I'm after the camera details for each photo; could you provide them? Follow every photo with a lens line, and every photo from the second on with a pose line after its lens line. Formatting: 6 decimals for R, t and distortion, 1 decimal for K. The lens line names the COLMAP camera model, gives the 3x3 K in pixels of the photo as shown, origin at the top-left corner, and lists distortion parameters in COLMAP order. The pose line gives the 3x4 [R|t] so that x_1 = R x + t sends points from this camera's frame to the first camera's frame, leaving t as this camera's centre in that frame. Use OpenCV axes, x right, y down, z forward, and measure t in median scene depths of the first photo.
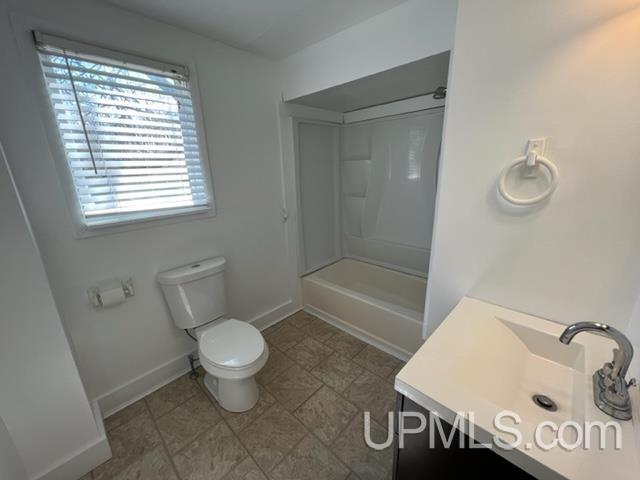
lens RADIAL K [[256.7, 0, 318.4], [0, 256.7, 240.4], [0, 0, 1]] dist [0.002595, 0.000038]
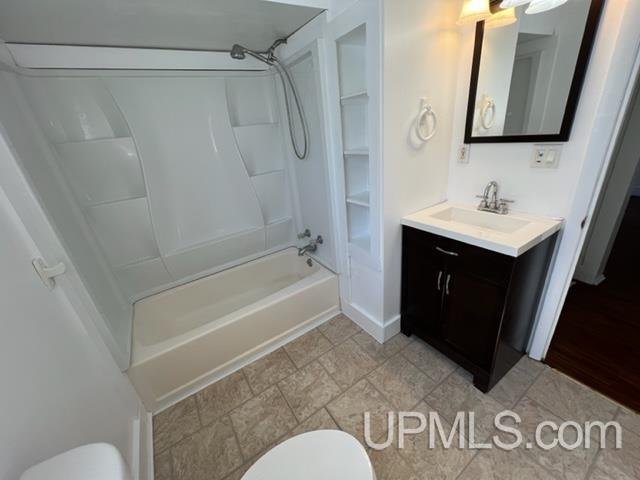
lens RADIAL K [[256.7, 0, 318.4], [0, 256.7, 240.4], [0, 0, 1]] dist [0.002595, 0.000038]
pose [[0.225297, -0.369086, 0.901675, -0.437702], [0.357292, 0.892291, 0.275970, -0.115709], [-0.906413, 0.259986, 0.332902, 0.519732]]
